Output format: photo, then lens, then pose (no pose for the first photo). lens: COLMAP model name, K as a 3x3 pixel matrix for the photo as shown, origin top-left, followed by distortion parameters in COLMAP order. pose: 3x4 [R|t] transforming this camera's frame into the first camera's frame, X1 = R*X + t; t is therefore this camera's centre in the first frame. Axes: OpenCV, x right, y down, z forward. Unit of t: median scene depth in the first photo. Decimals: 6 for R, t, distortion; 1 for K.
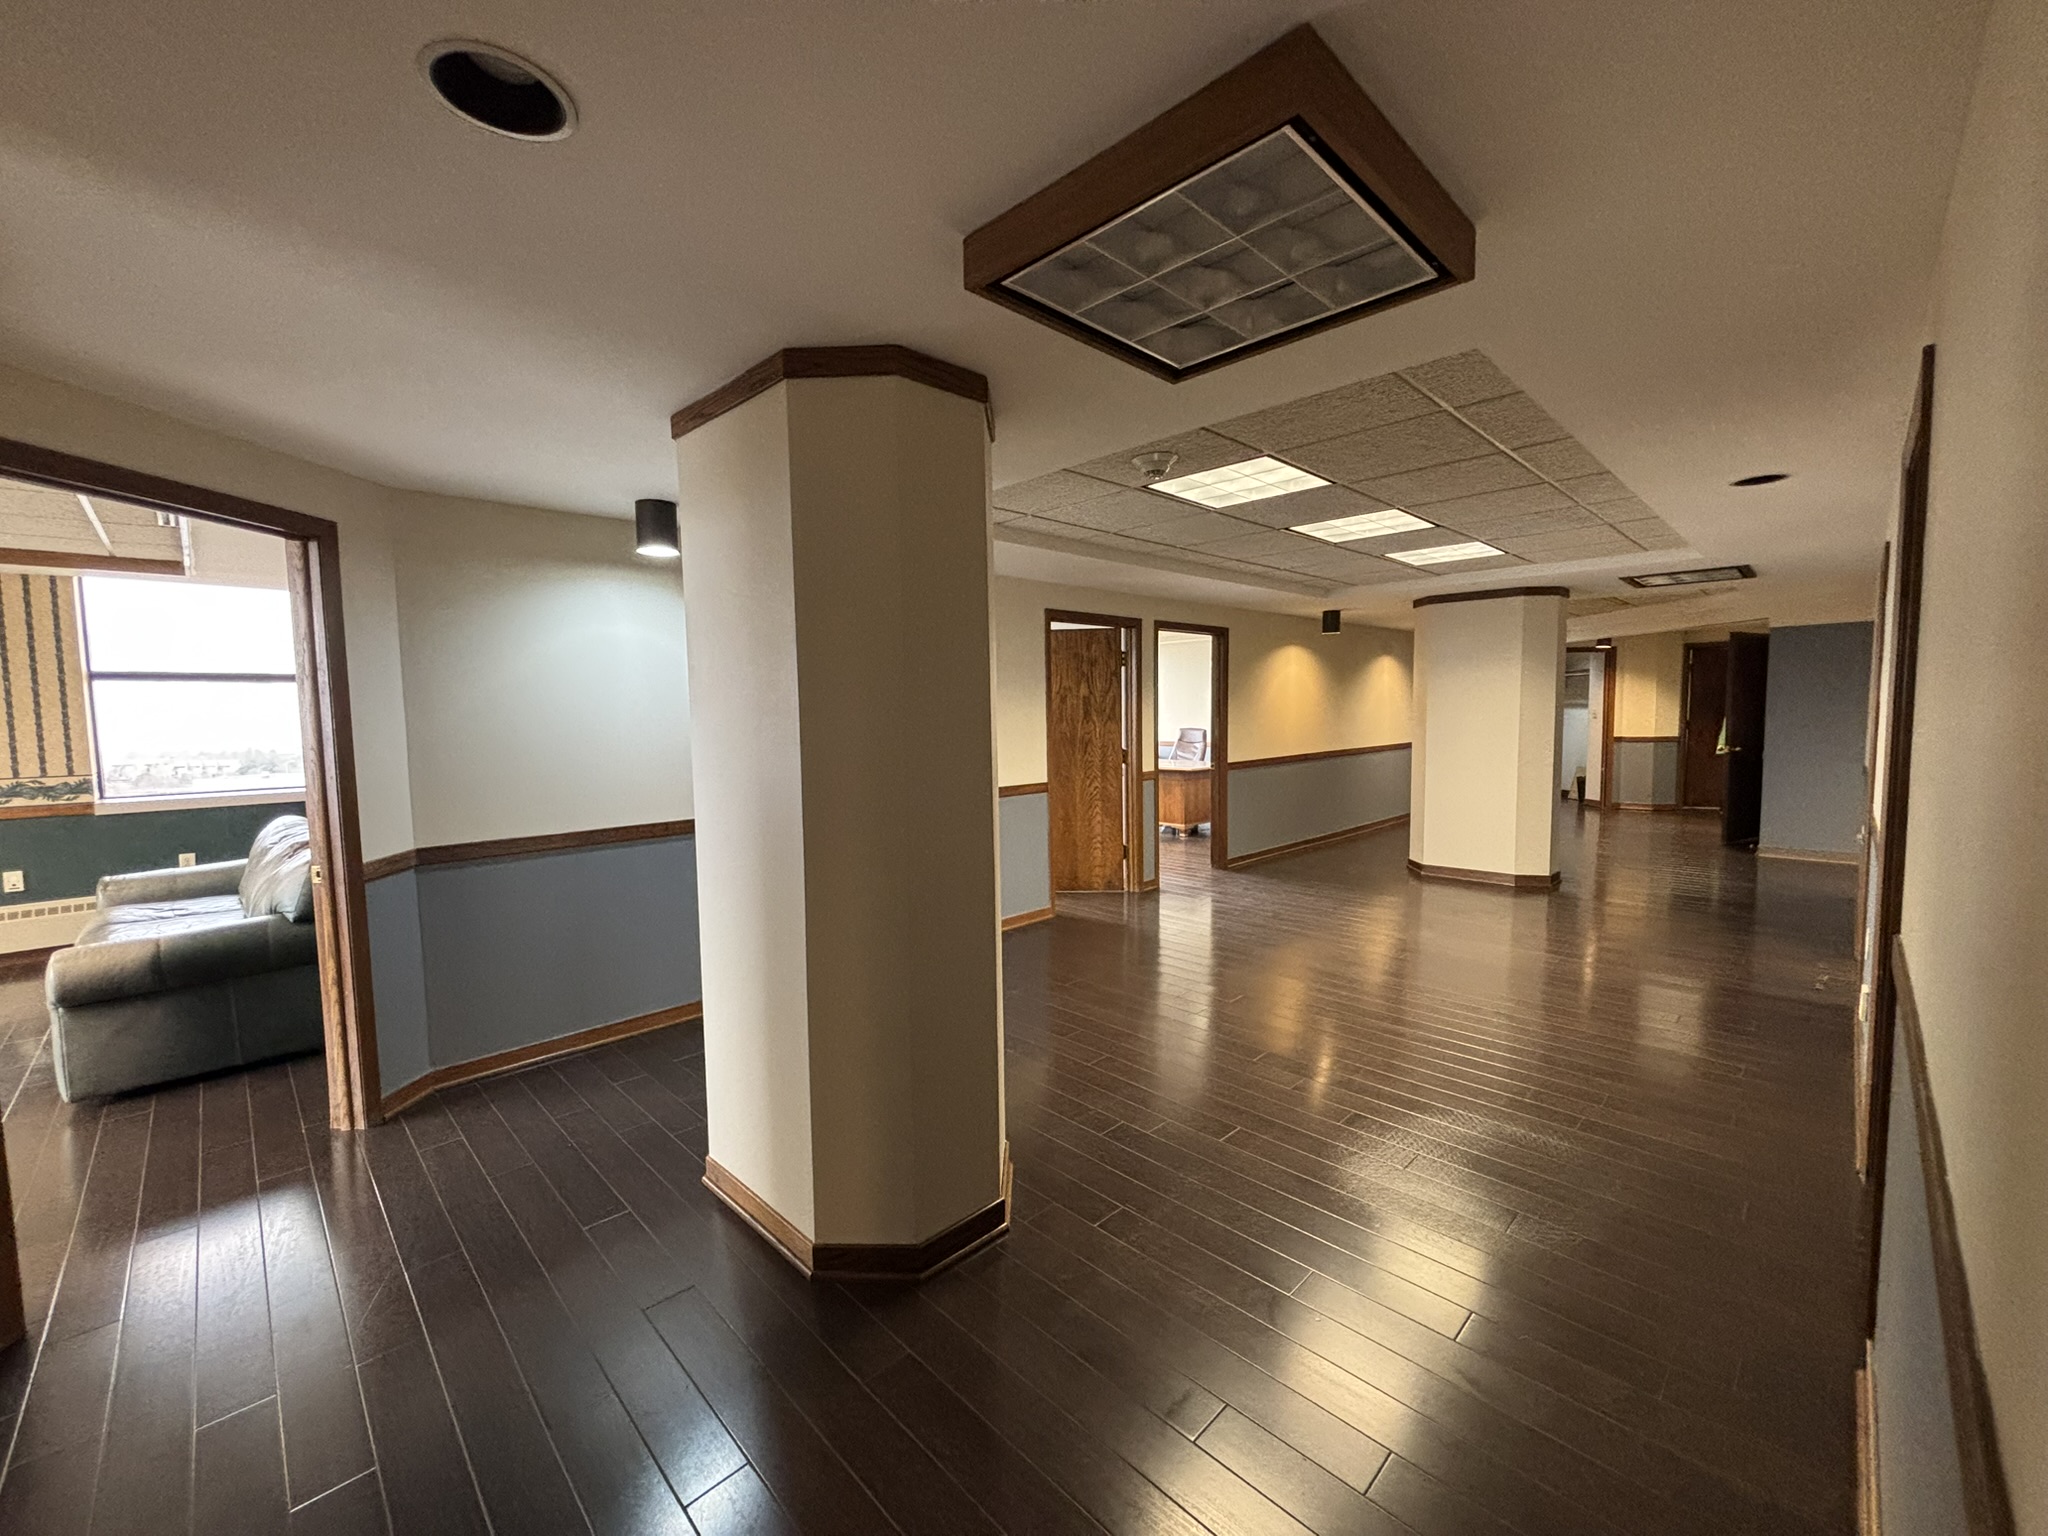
lens RADIAL K [[821.8, 0, 1024.0], [0, 821.8, 768.0], [0, 0, 1]] dist [-0.001296, -0.000595]
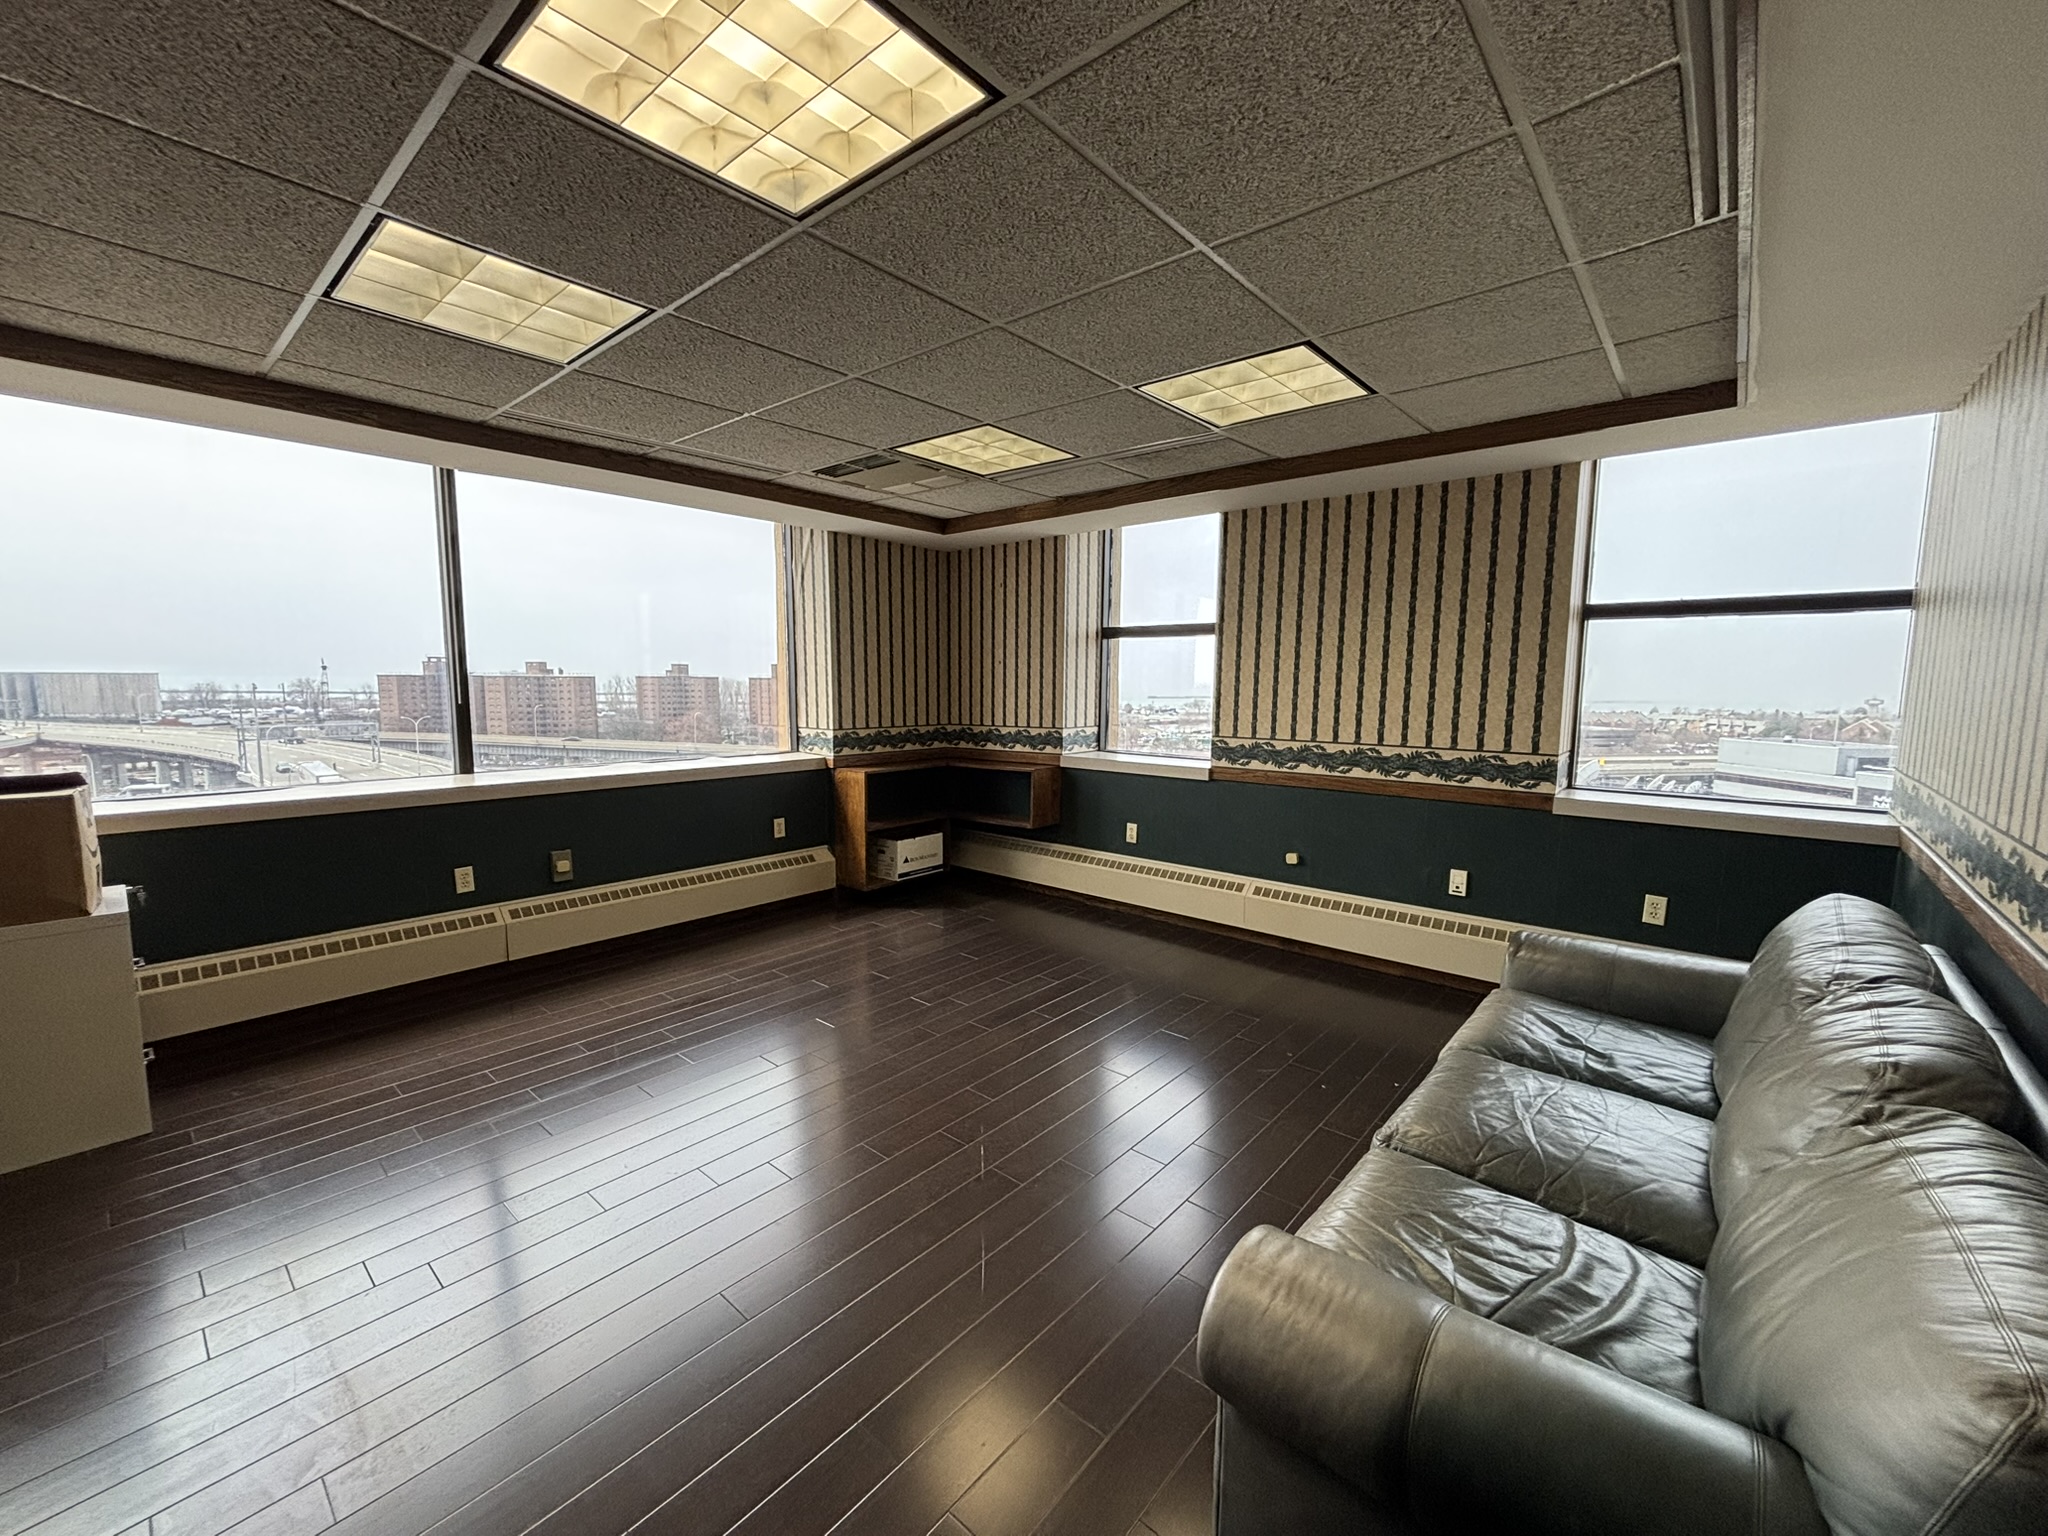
lens RADIAL K [[821.8, 0, 1024.0], [0, 821.8, 768.0], [0, 0, 1]] dist [-0.001296, -0.000595]
pose [[0.071118, 0.125070, -0.989596, -0.491585], [-0.079990, 0.989628, 0.119326, -0.028027], [0.994255, 0.070671, 0.080384, 0.505665]]
